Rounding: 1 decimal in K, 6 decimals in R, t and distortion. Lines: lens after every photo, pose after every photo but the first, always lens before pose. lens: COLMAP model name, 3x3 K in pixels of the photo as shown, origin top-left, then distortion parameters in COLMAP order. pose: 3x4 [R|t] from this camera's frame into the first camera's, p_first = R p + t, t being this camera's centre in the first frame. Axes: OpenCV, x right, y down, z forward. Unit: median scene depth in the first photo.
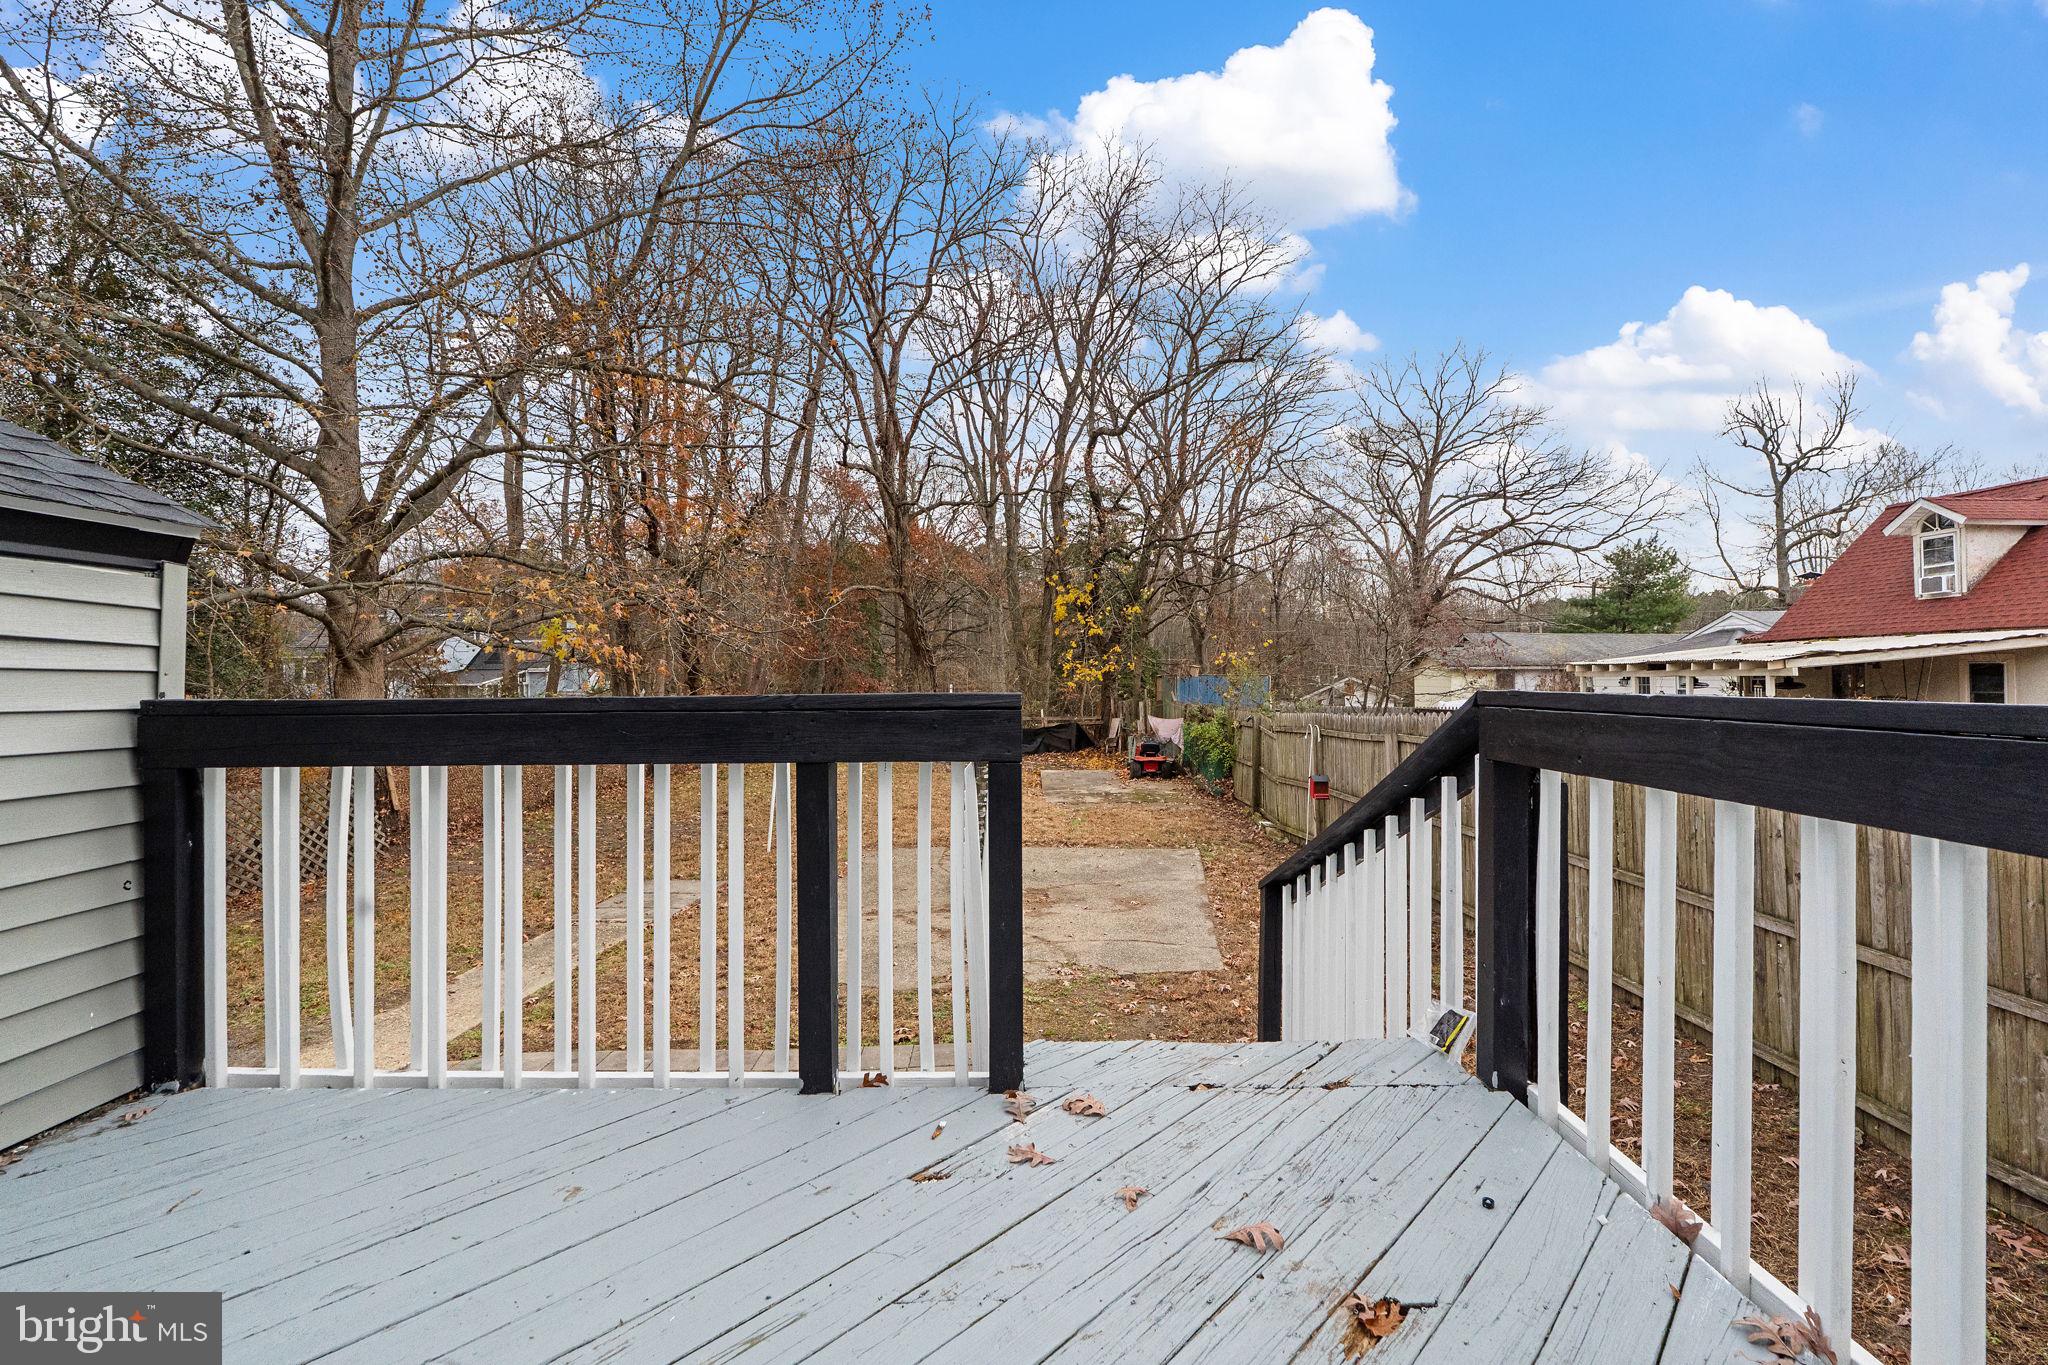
lens RADIAL K [[919.2, 0, 1017.2], [0, 919.2, 658.0], [0, 0, 1]] dist [-0.009496, 0.000073]
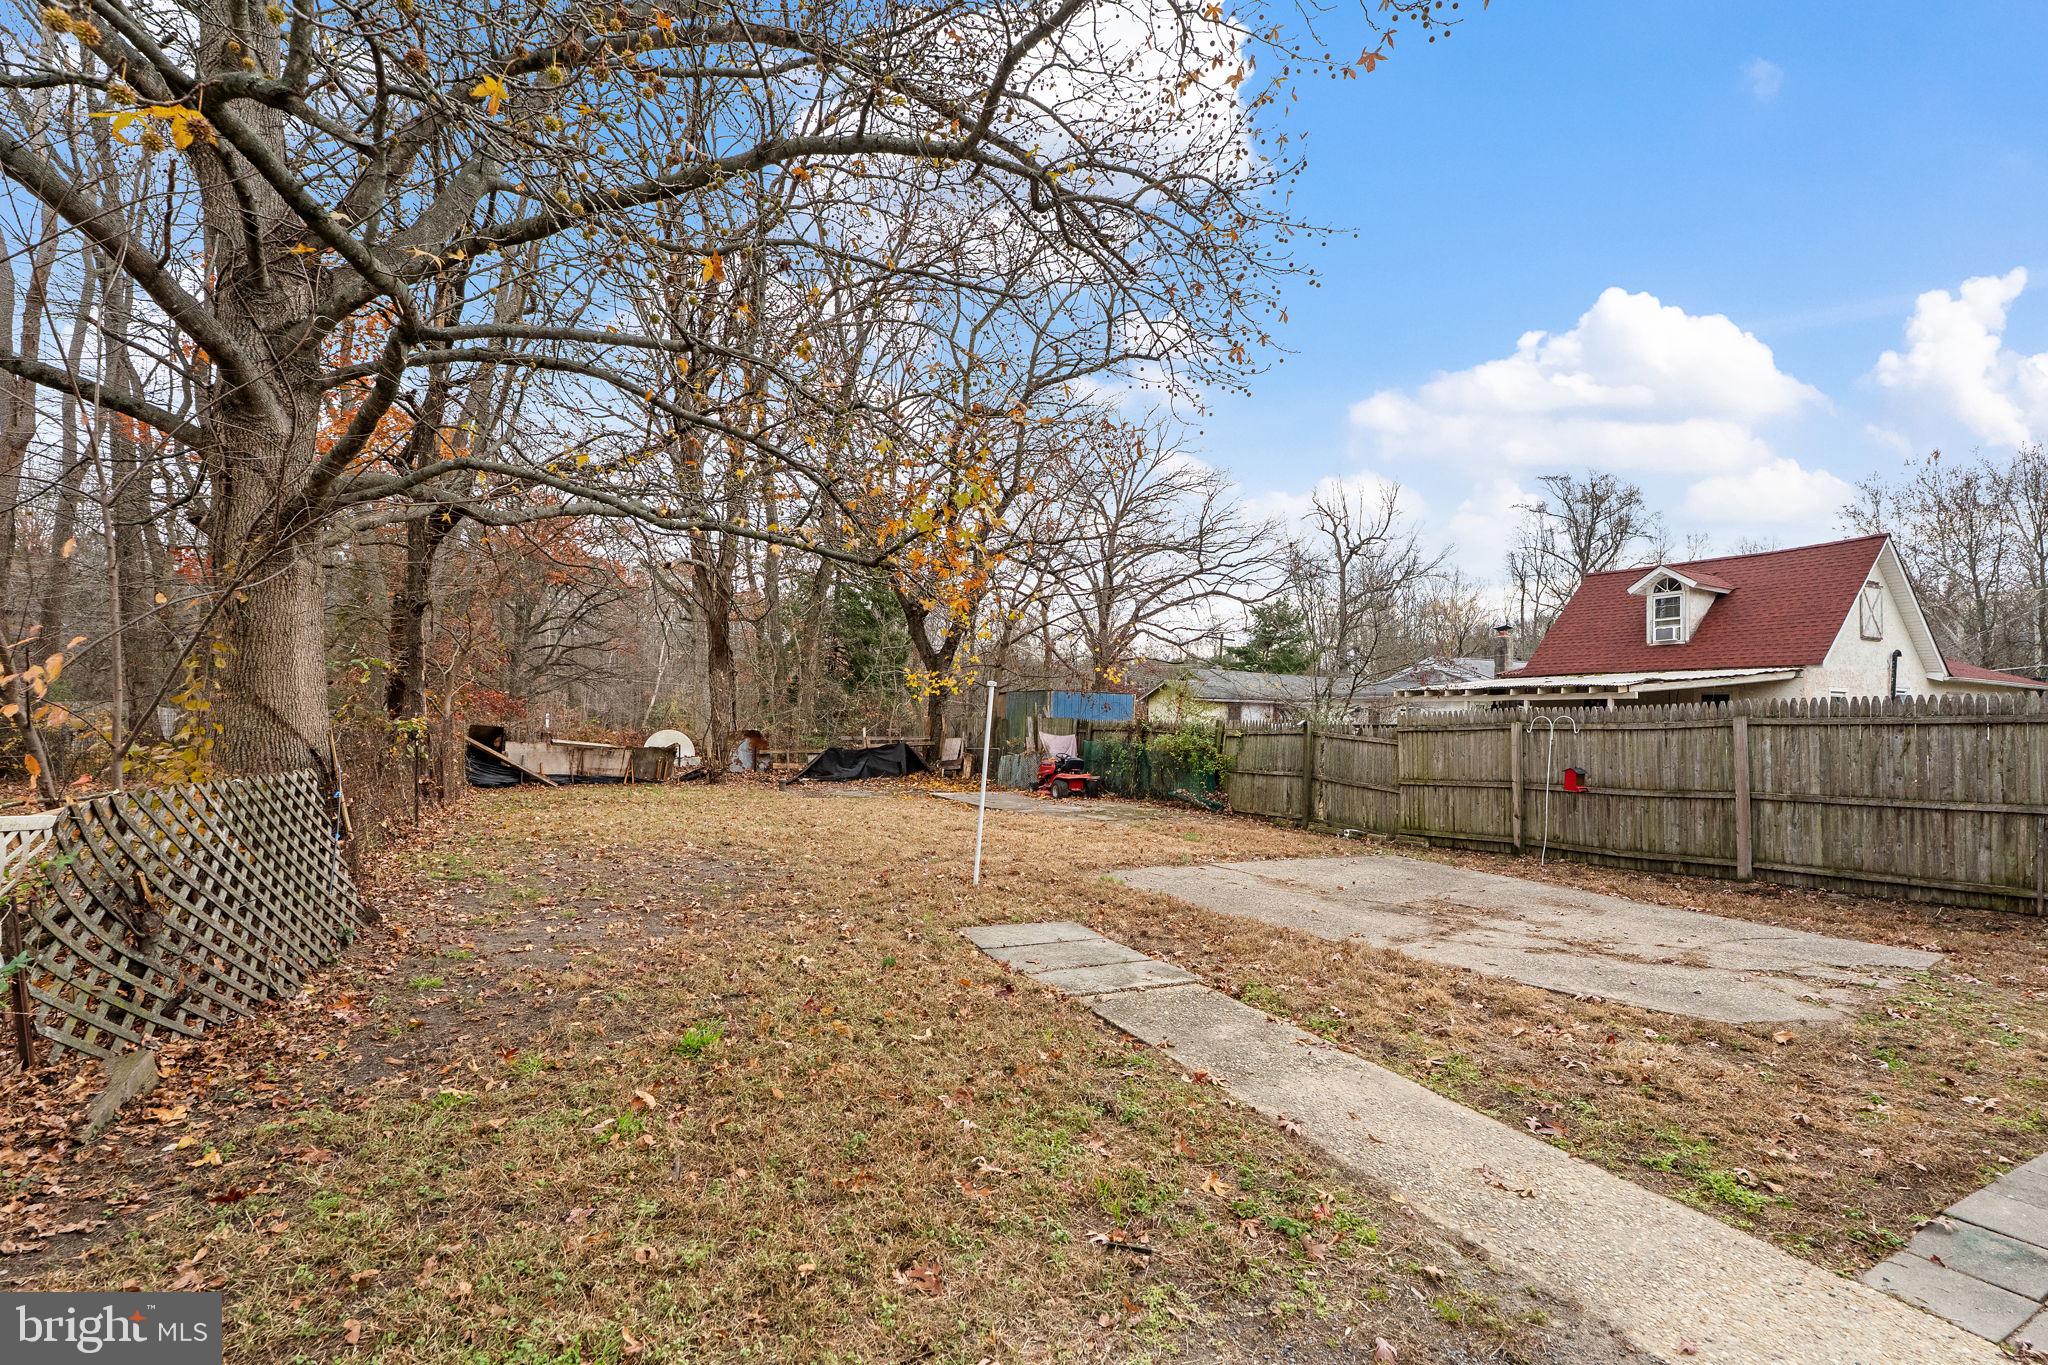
lens RADIAL K [[942.2, 0, 1035.2], [0, 942.2, 724.9], [0, 0, 1]] dist [-0.001035, 0.000215]
pose [[0.888033, 0.019873, 0.459349, -0.385072], [-0.032309, 0.999293, 0.019229, 0.051224], [-0.458642, -0.031918, 0.888048, 0.237830]]
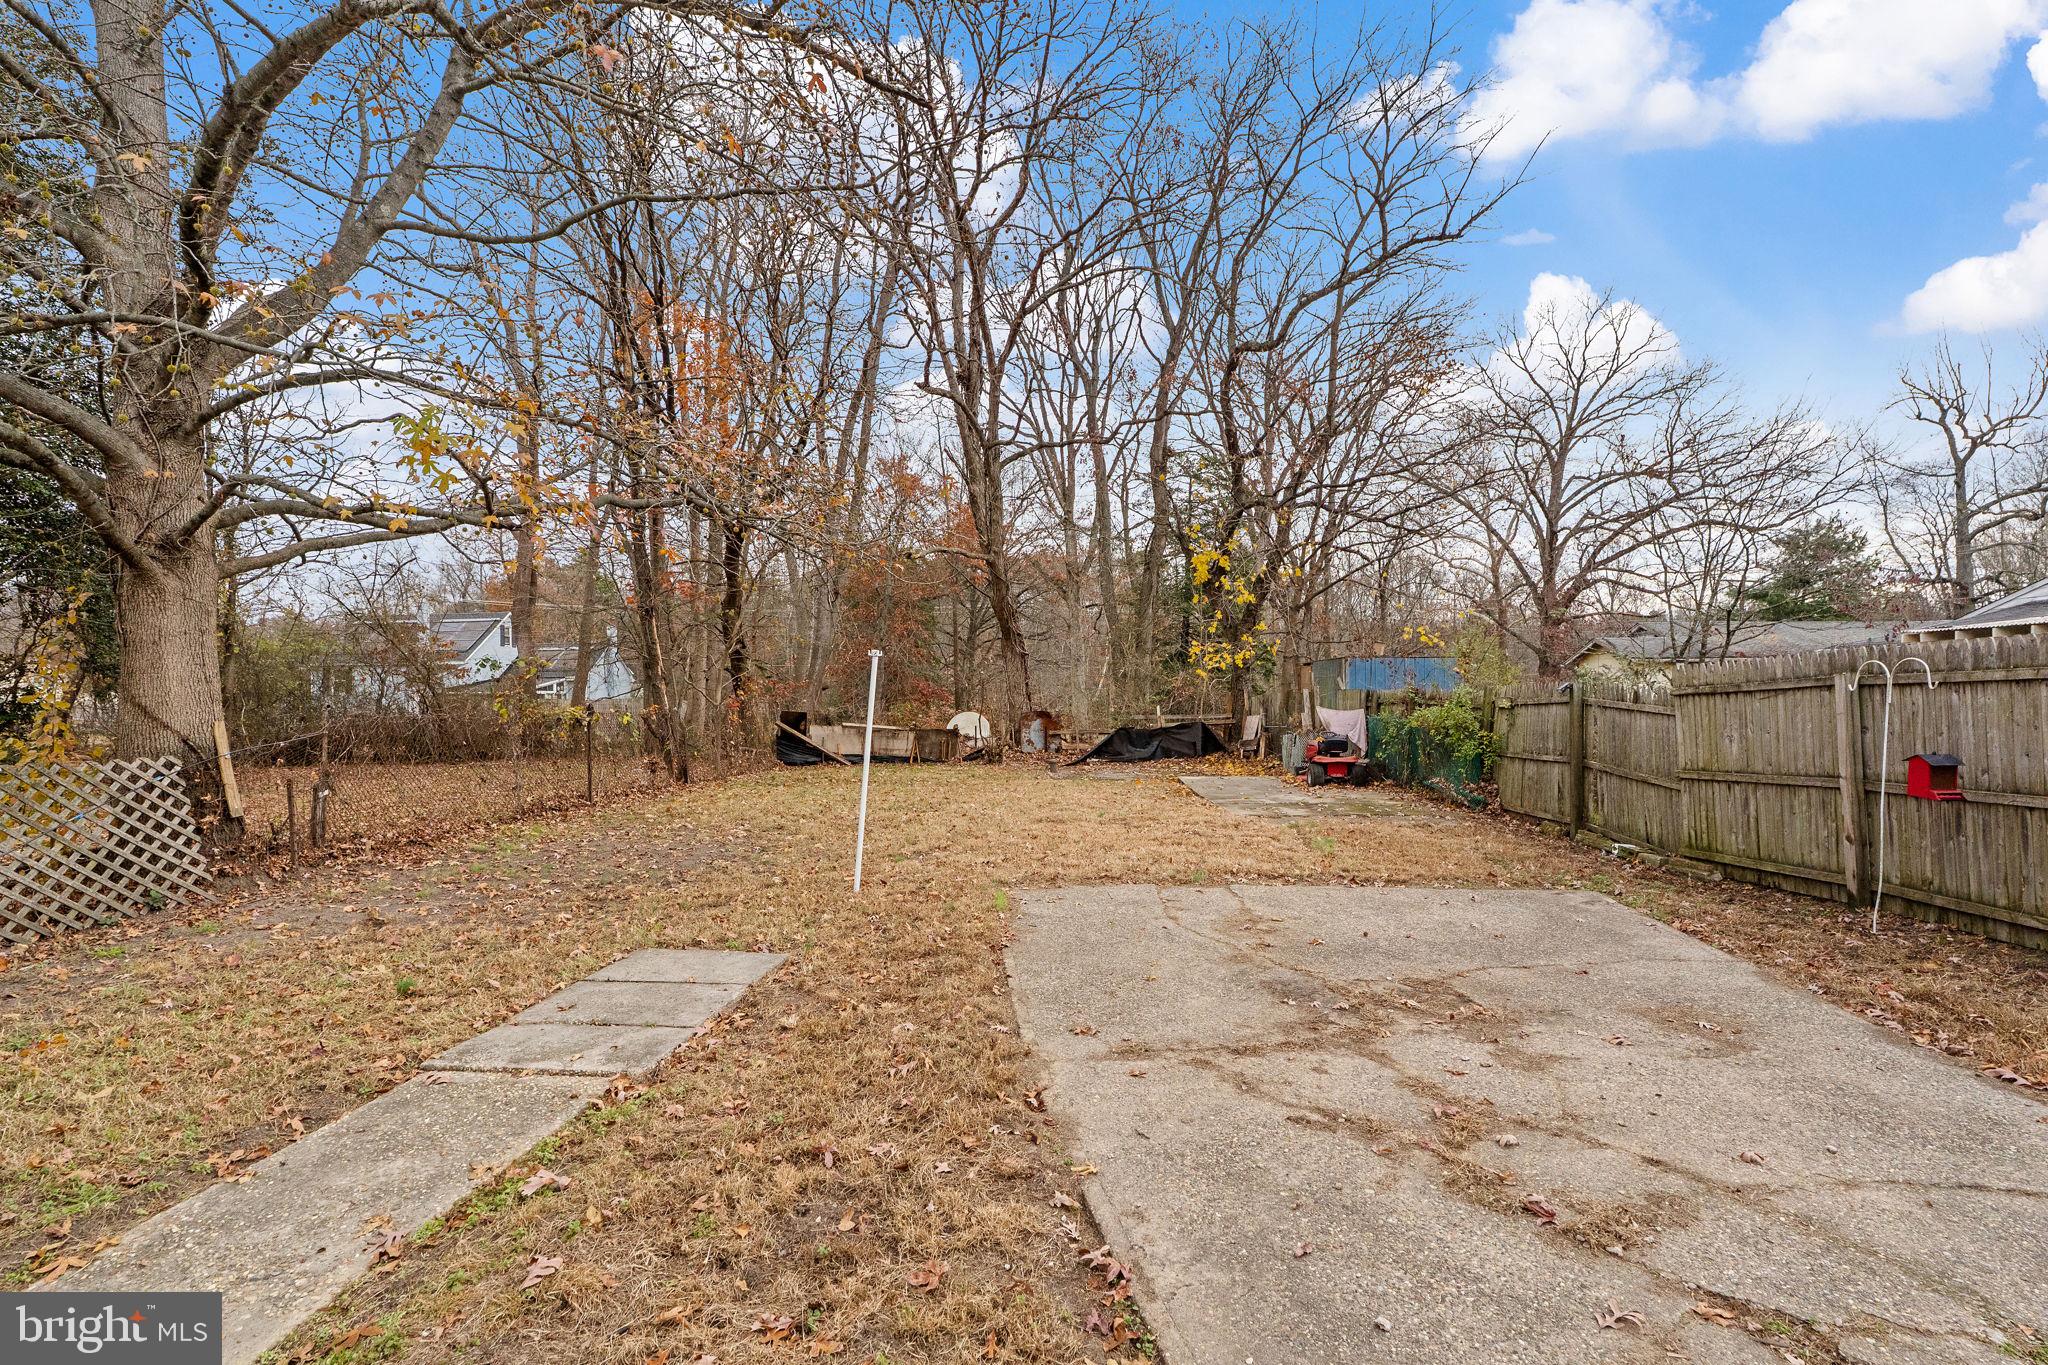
lens RADIAL K [[920.5, 0, 1012.4], [0, 920.5, 682.5], [0, 0, 1]] dist [-0.008747, 0.000657]
pose [[0.998506, -0.004706, -0.054436, -0.094598], [0.004890, 0.999983, 0.003241, 0.052050], [0.054420, -0.003503, 0.998512, 0.286285]]
